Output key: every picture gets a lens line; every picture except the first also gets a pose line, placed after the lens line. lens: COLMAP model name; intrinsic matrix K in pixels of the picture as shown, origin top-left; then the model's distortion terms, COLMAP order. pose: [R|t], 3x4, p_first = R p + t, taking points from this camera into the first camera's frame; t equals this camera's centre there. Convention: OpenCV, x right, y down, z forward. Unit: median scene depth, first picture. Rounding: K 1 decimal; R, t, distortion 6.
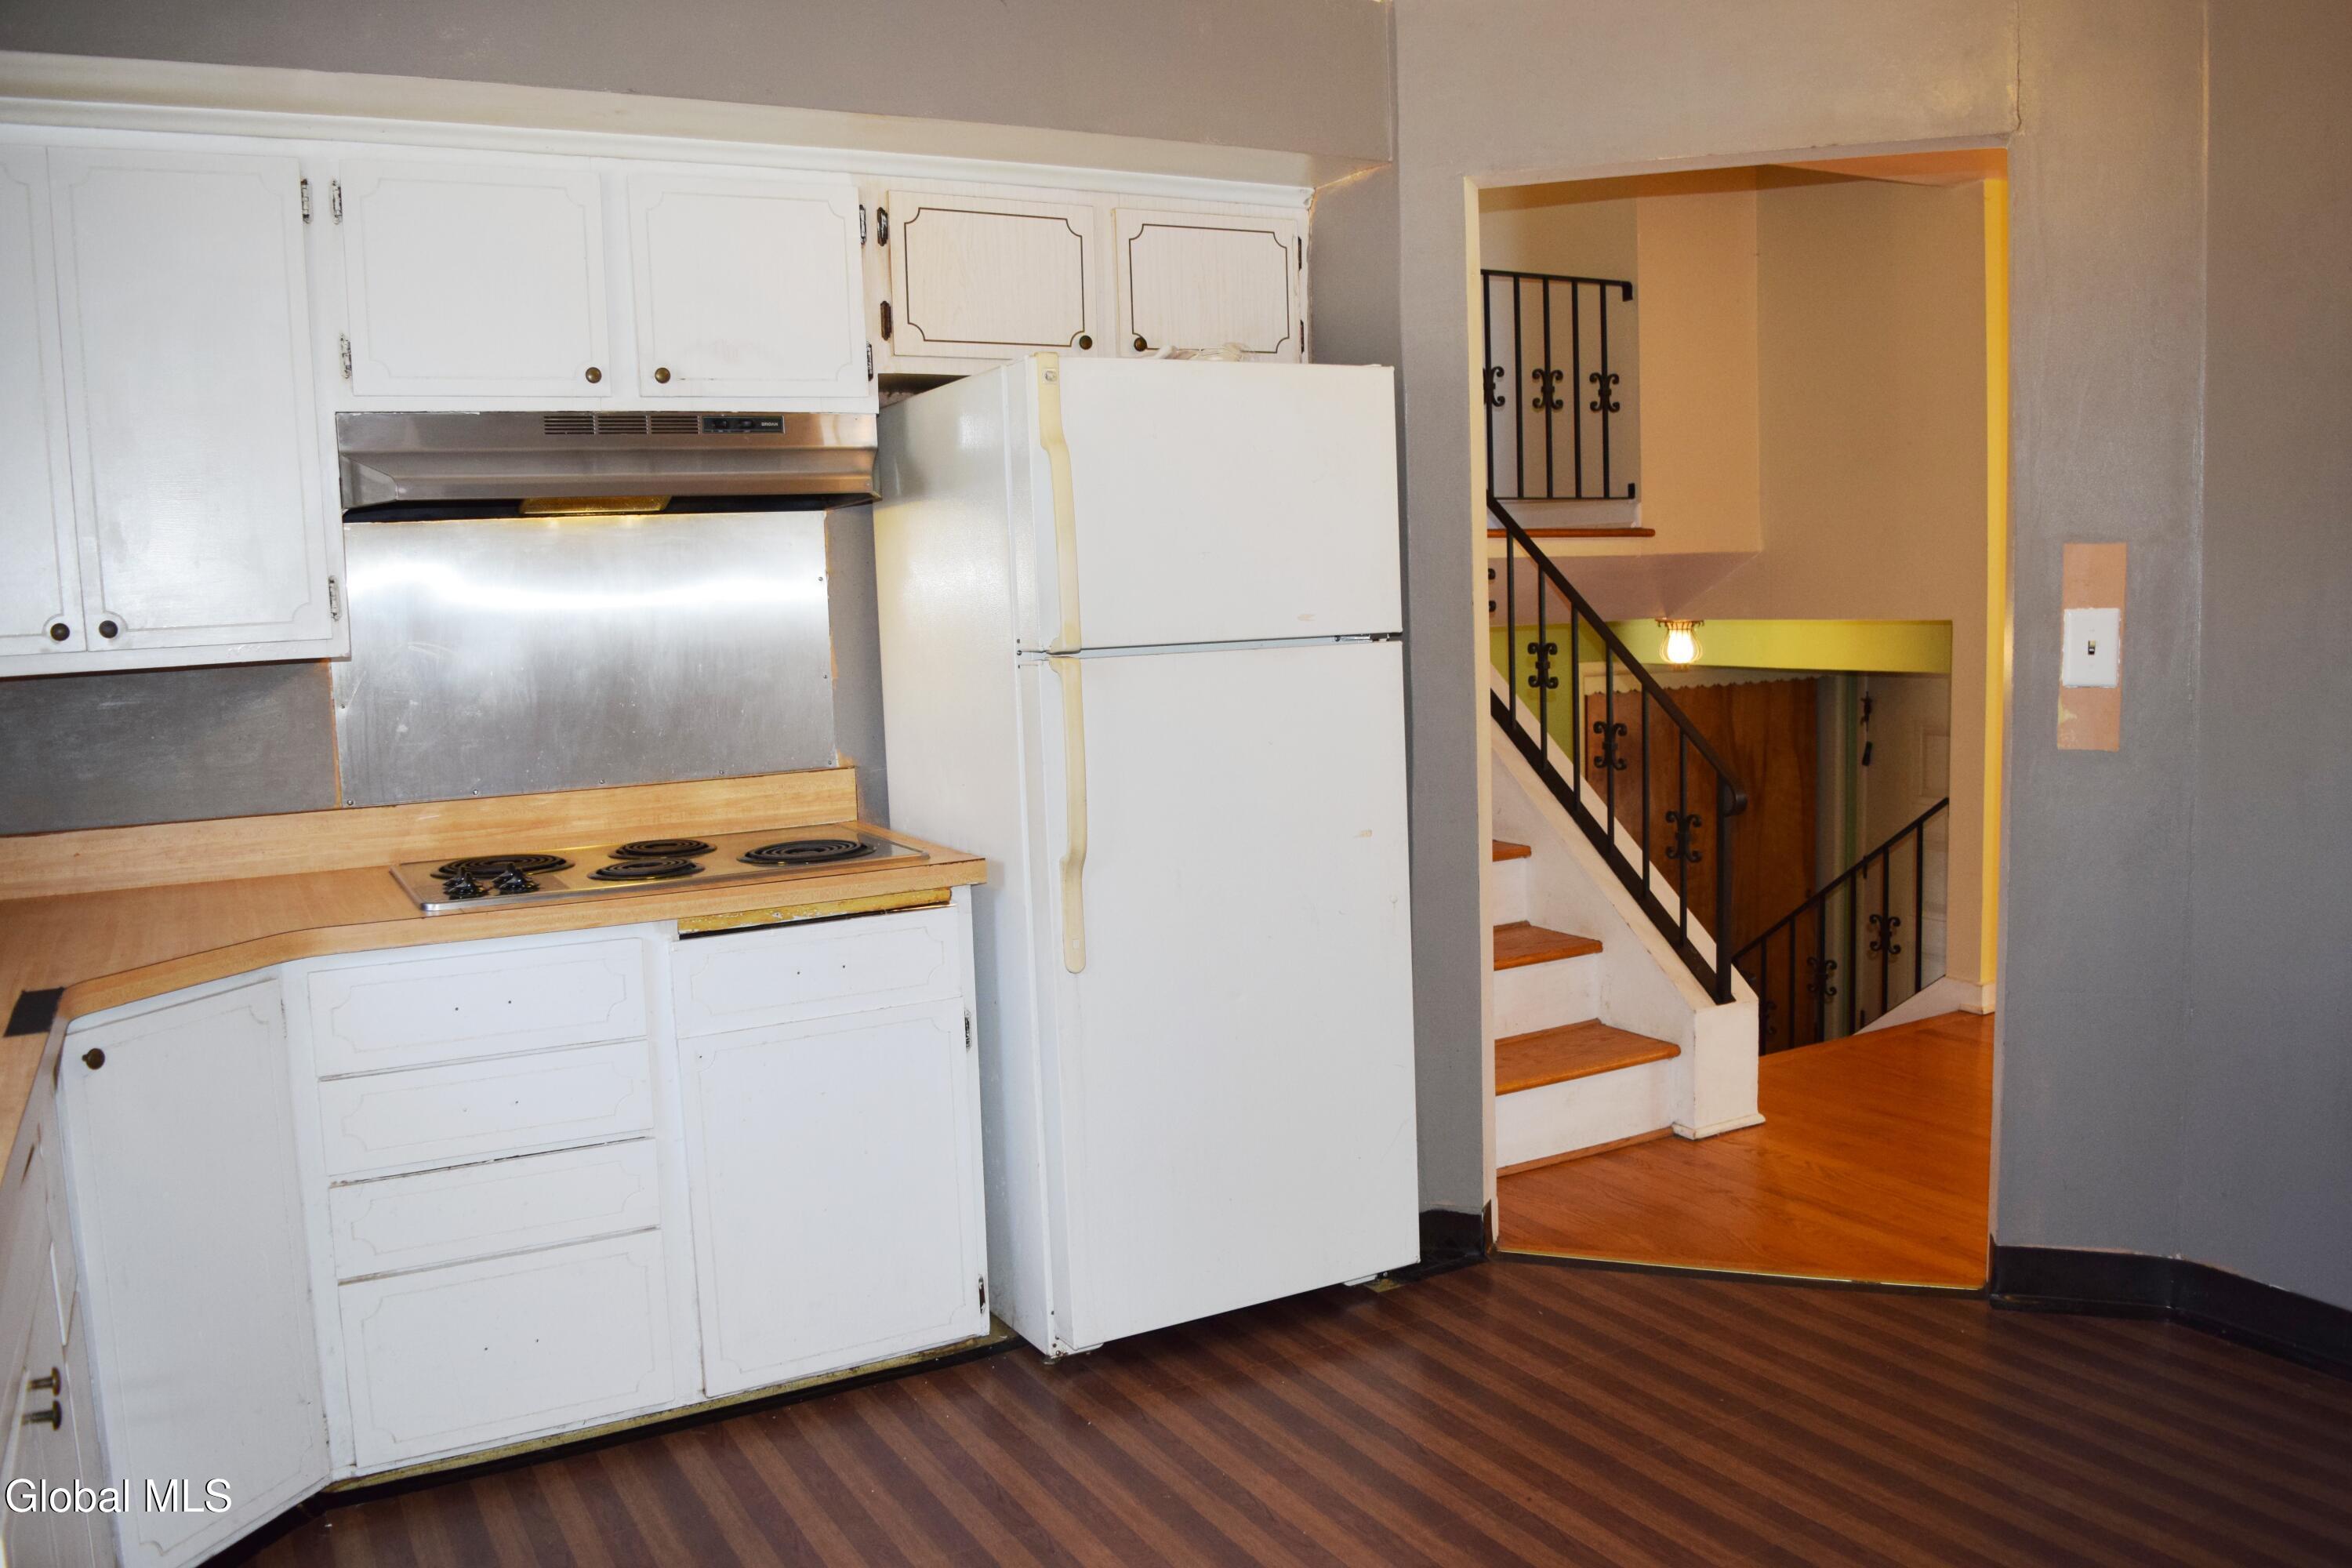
lens RADIAL K [[1848.0, 0, 1184.4], [0, 1848.0, 792.7], [0, 0, 1]] dist [-0.092808, 0.015313]
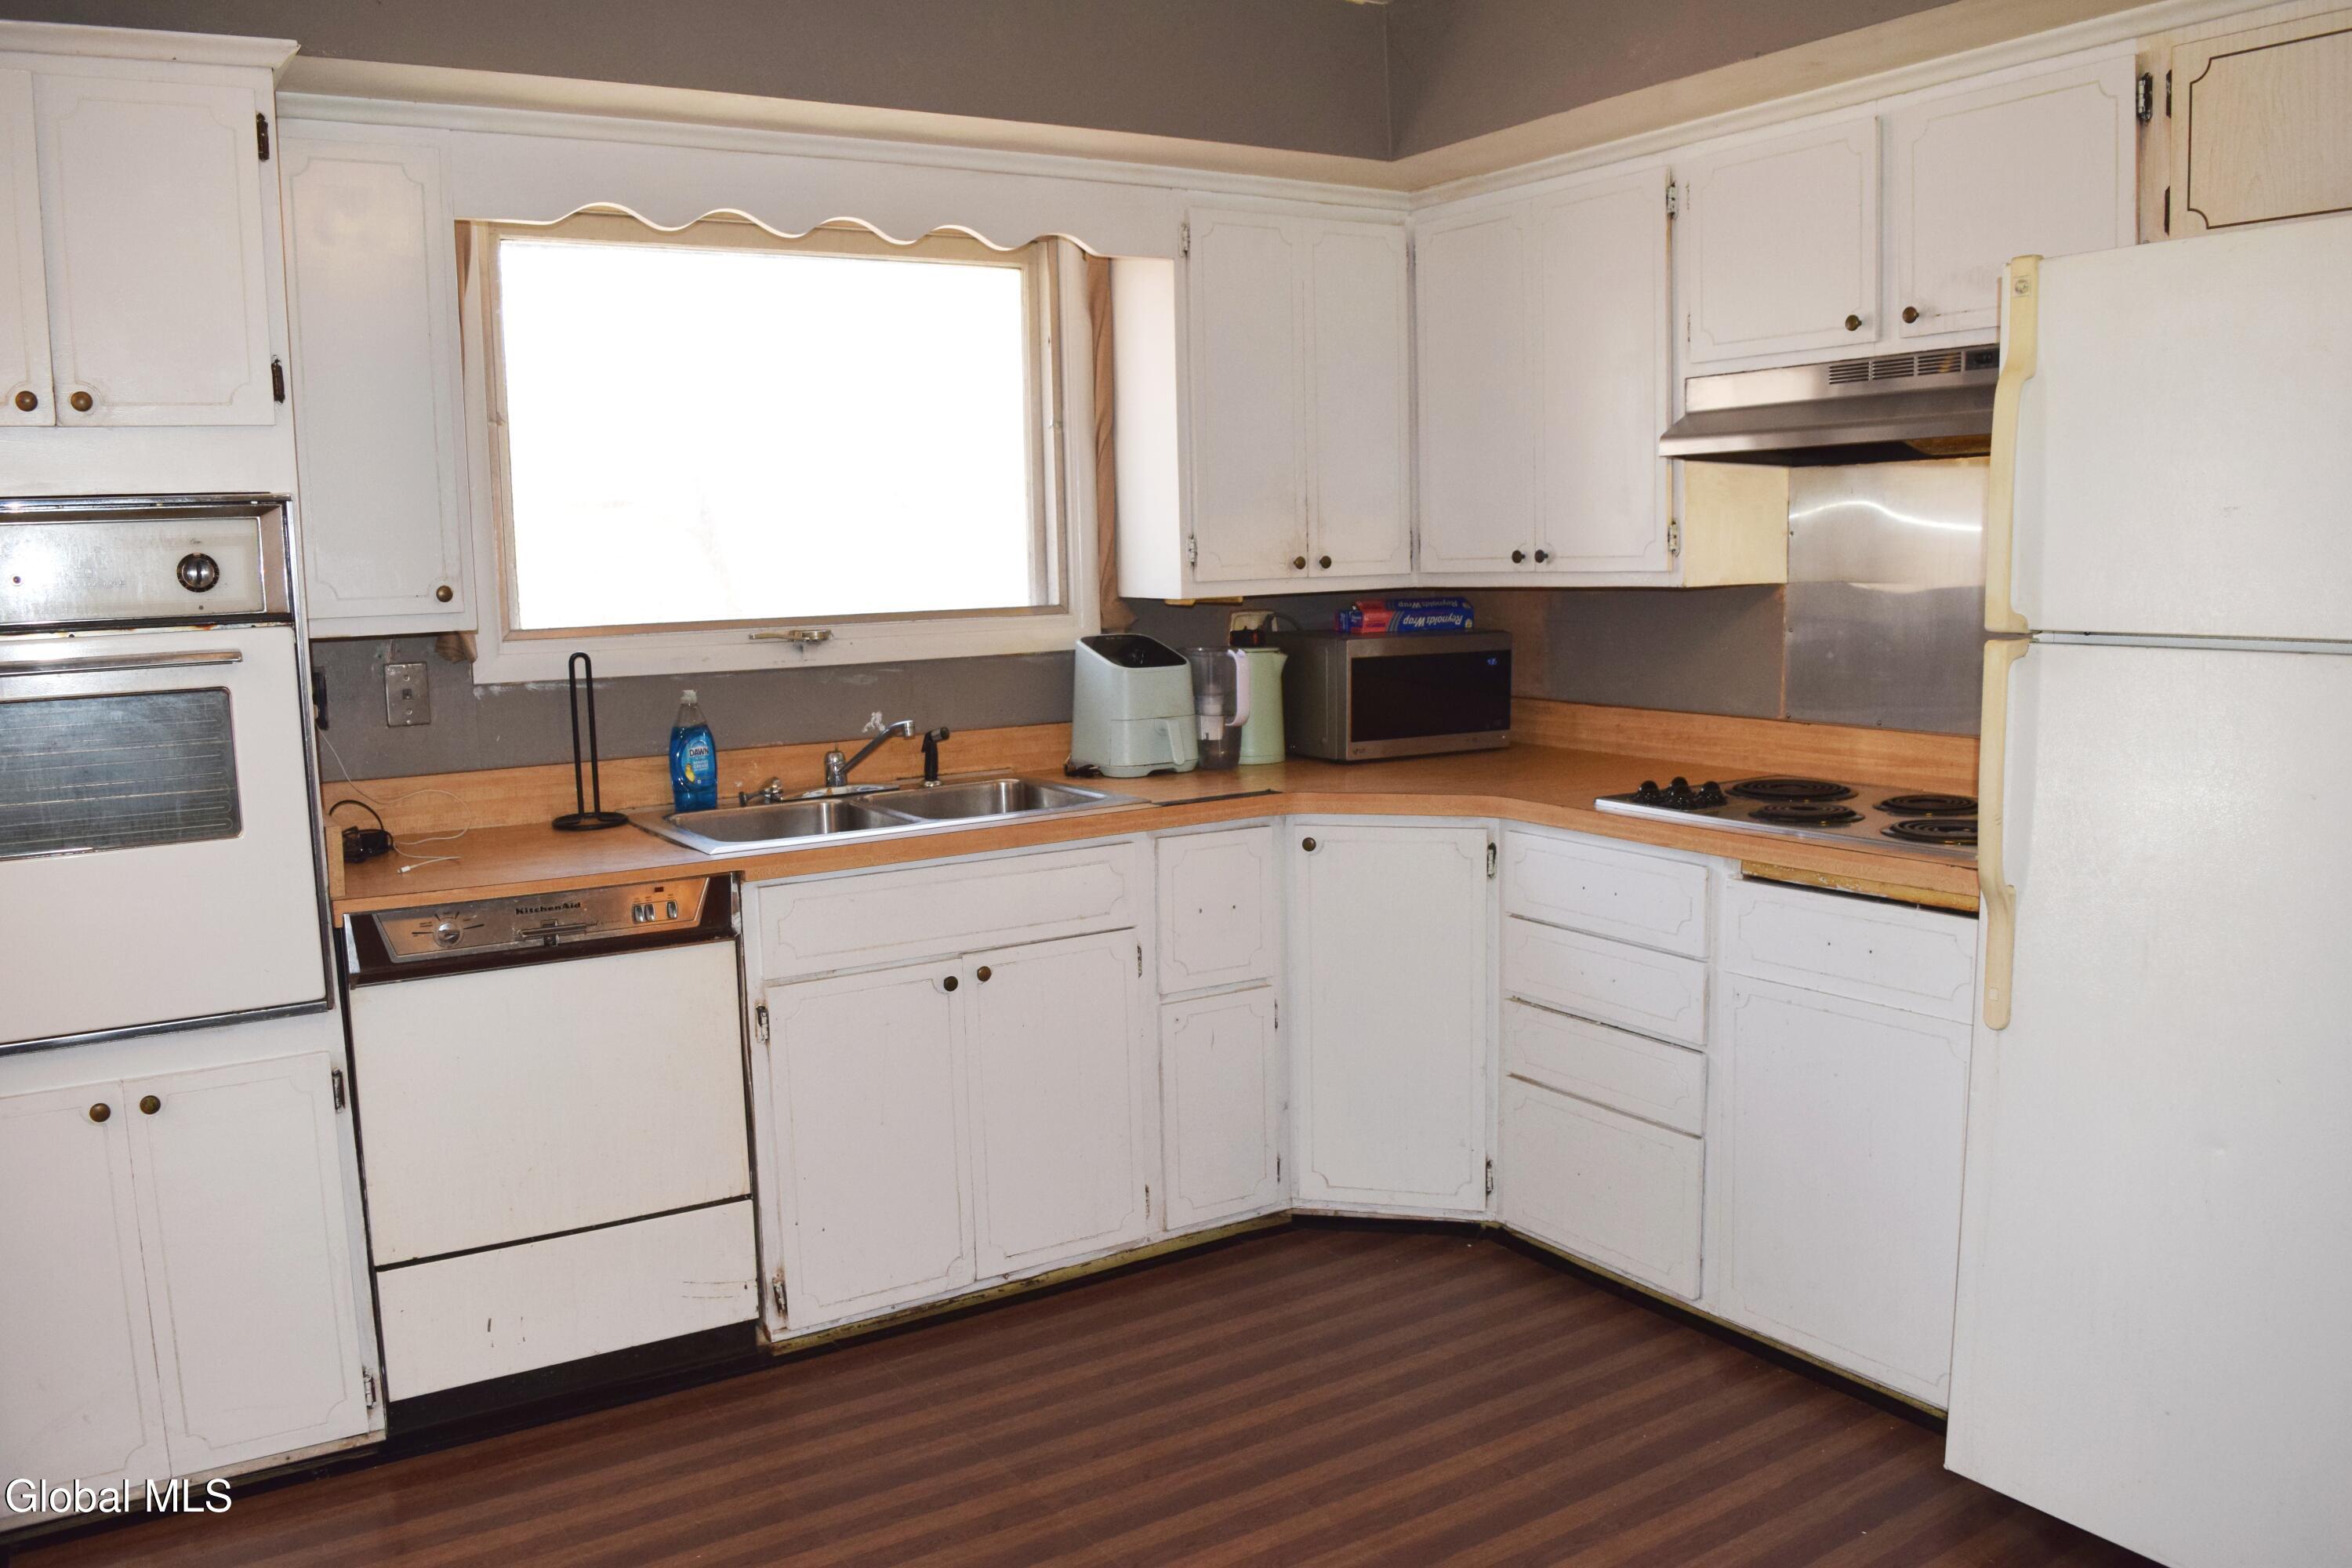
lens RADIAL K [[1848.0, 0, 1184.4], [0, 1848.0, 791.4], [0, 0, 1]] dist [-0.092808, 0.015313]
pose [[0.060609, 0.160008, -0.985253, 0.736840], [-0.091846, 0.983774, 0.154118, -0.101953], [0.993927, 0.081151, 0.074322, 0.621215]]
